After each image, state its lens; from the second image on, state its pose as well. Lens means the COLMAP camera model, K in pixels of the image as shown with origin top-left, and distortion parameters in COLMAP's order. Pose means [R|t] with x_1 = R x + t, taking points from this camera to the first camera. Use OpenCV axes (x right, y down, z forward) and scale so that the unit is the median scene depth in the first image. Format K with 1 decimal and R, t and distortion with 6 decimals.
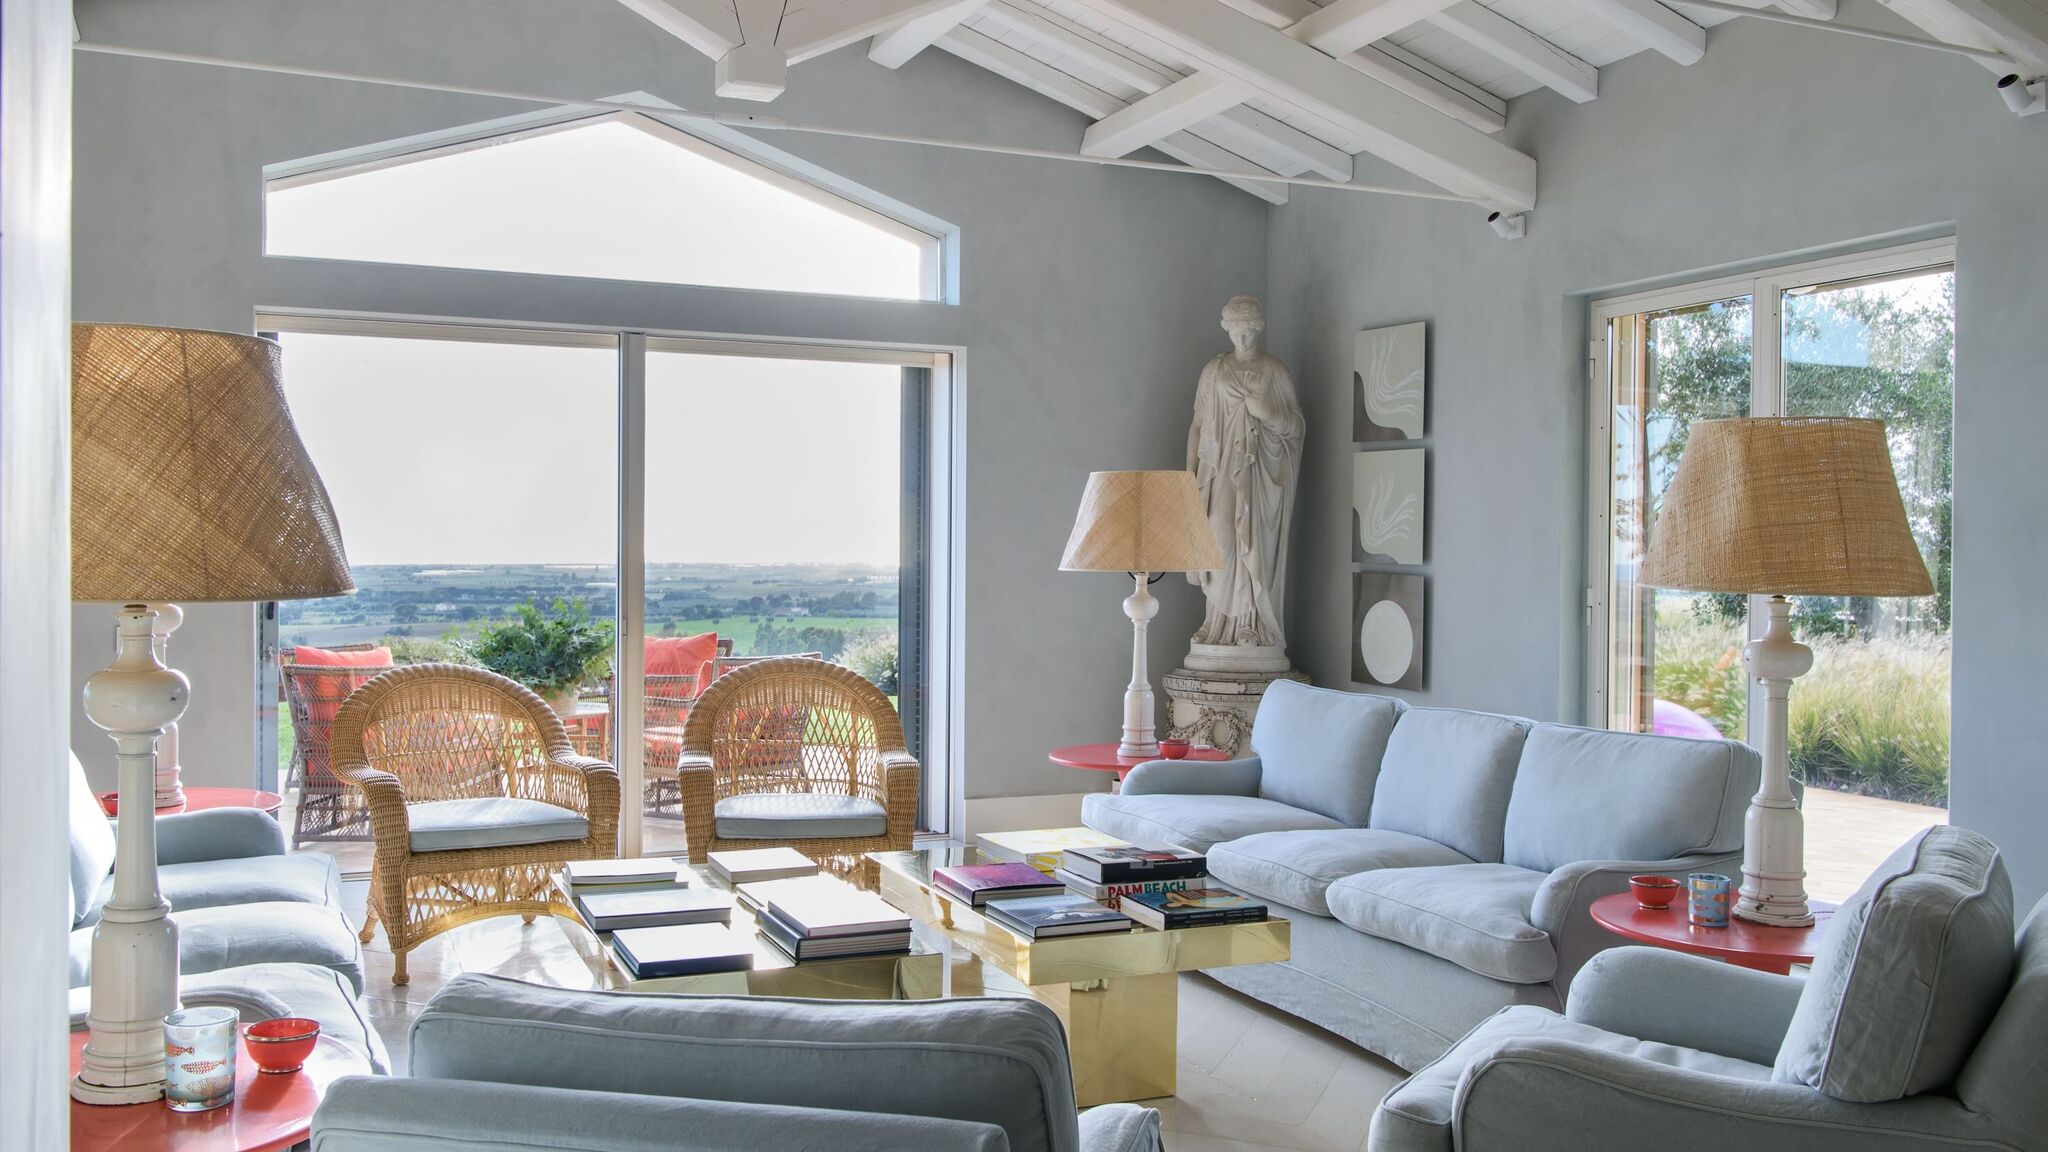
lens RADIAL K [[1764.5, 0, 1024.0], [0, 1764.5, 578.3], [0, 0, 1]] dist [-0.000896, -0.000238]
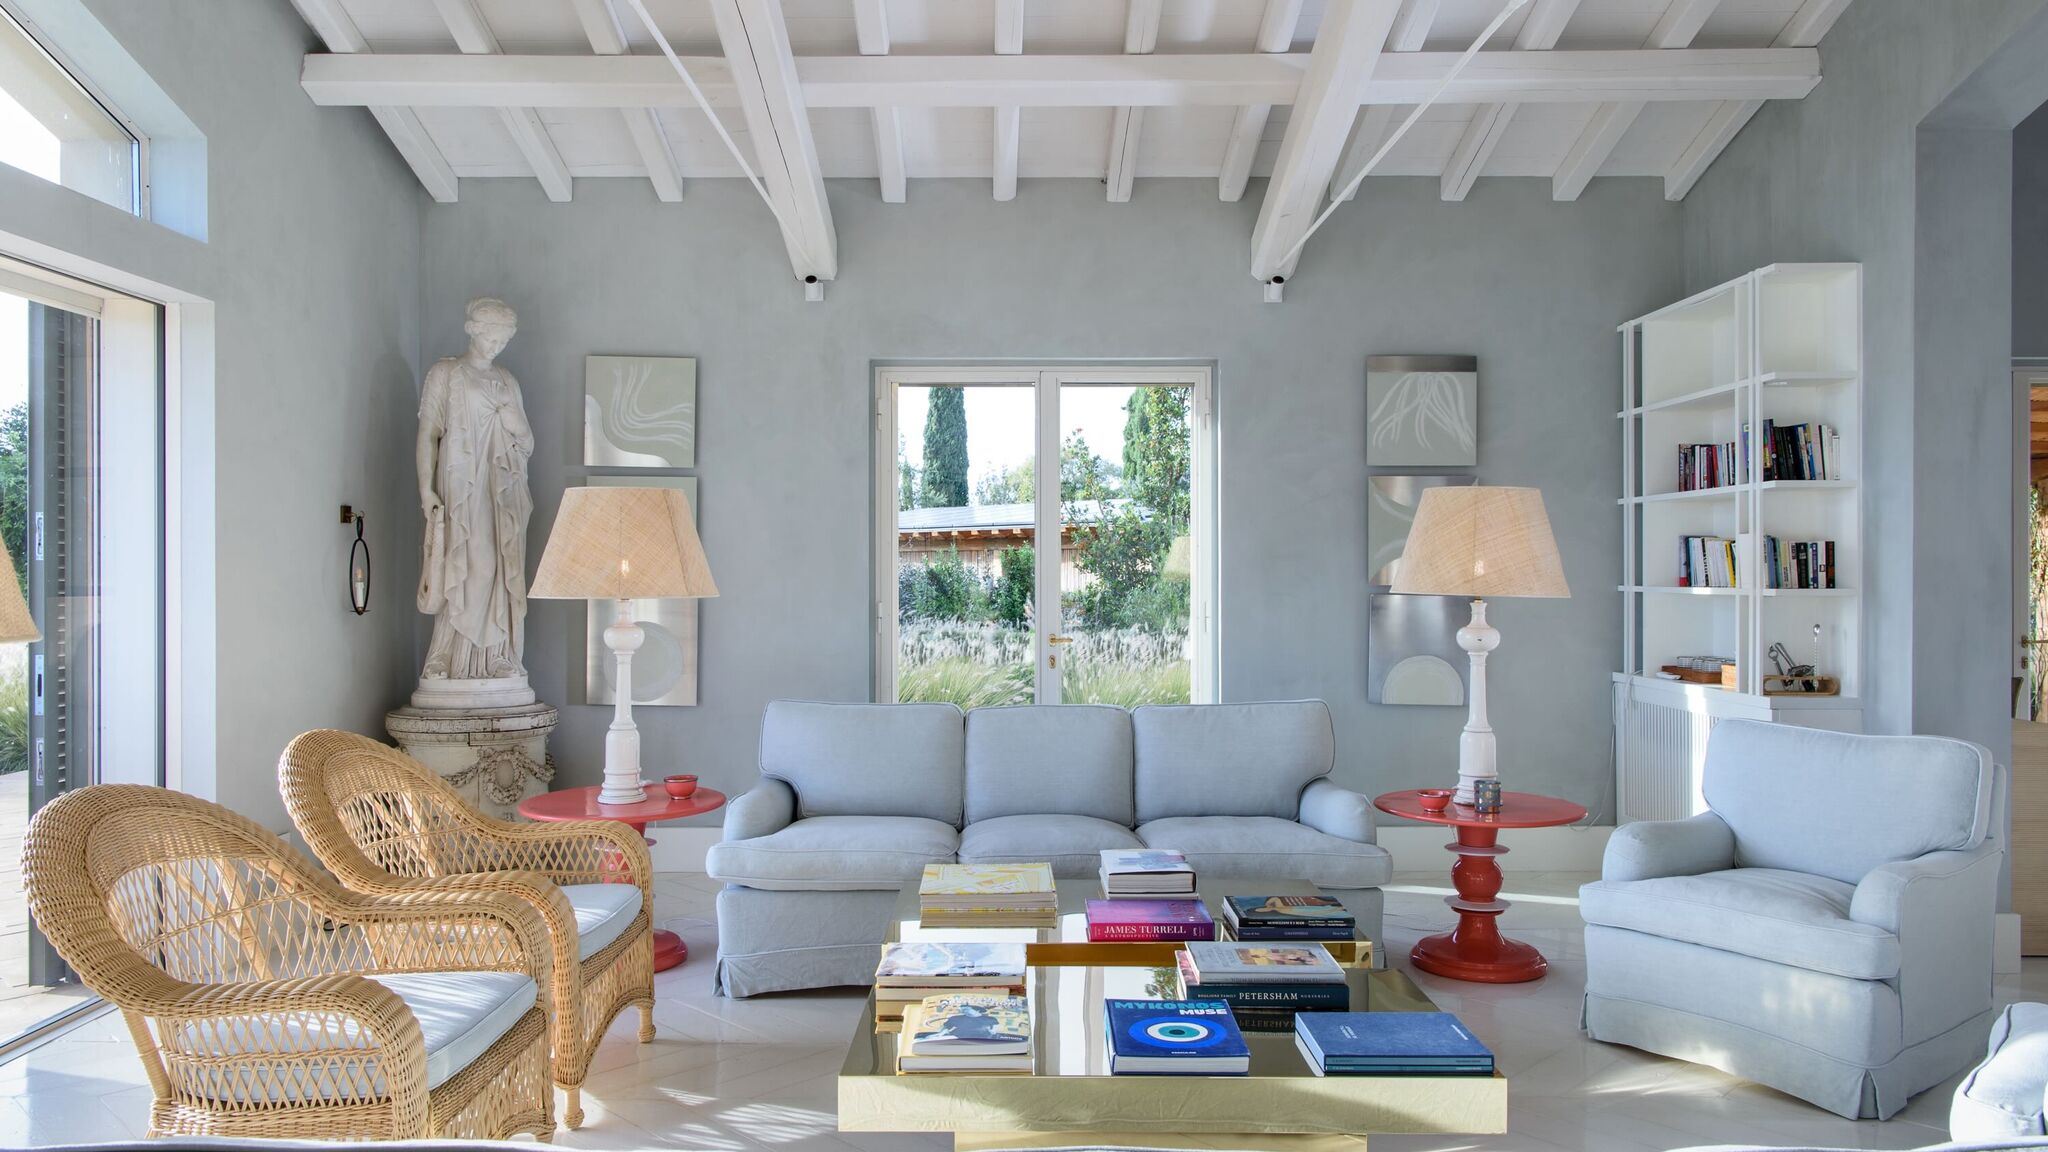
lens RADIAL K [[1376.9, 0, 1007.4], [0, 1376.9, 579.7], [0, 0, 1]] dist [0.009193, 0.005026]
pose [[0.406660, -0.012610, 0.913492, -0.452801], [0.012577, 0.999887, 0.008204, -0.016124], [-0.913493, 0.008153, 0.406773, 0.484443]]
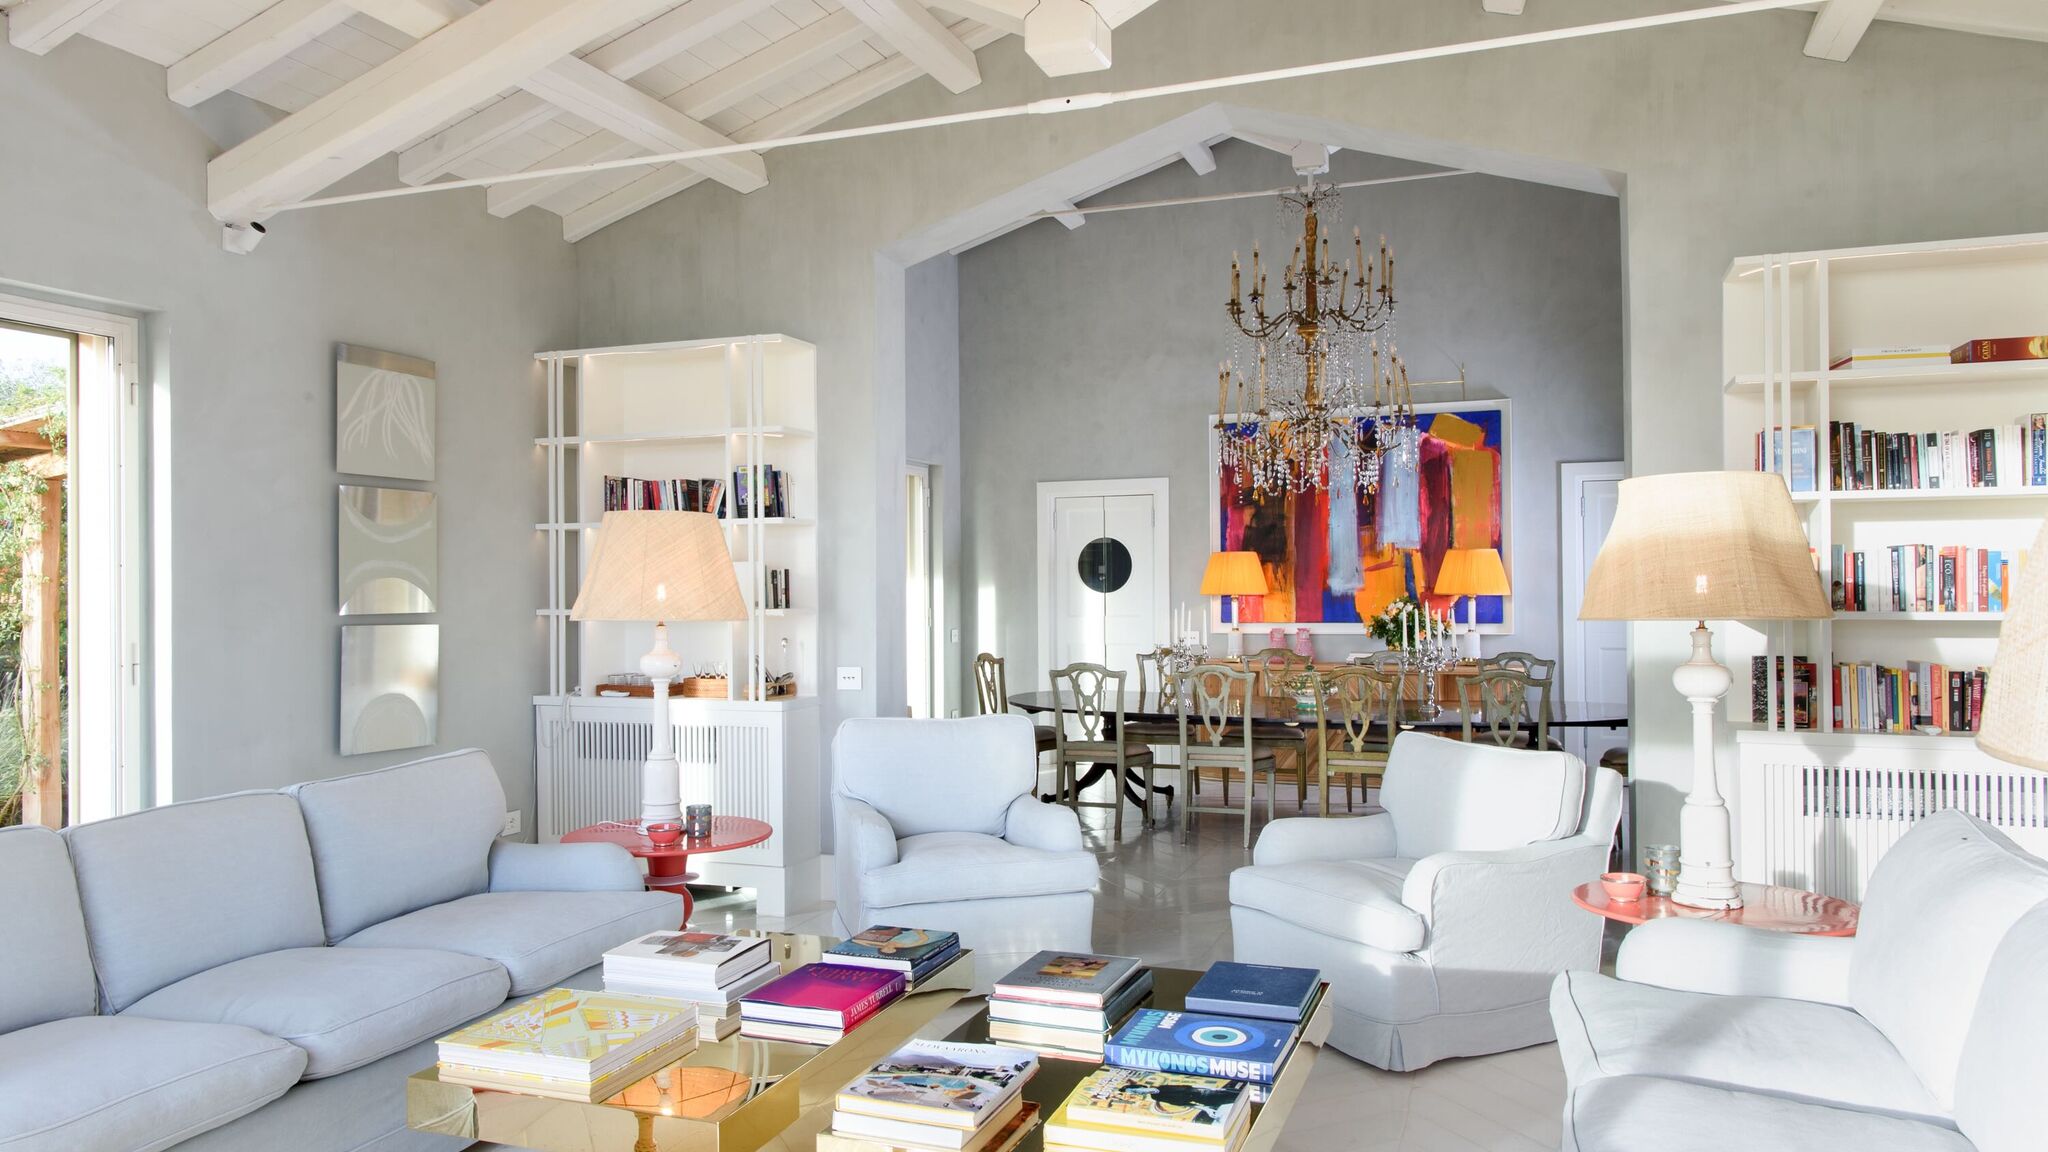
lens RADIAL K [[1376.9, 0, 1019.2], [0, 1376.9, 574.7], [0, 0, 1]] dist [0.009193, 0.005026]
pose [[-0.714581, 0.001395, 0.699552, -0.314876], [0.007288, 0.999959, 0.005451, -0.026719], [-0.699515, 0.008994, -0.714561, 0.975052]]
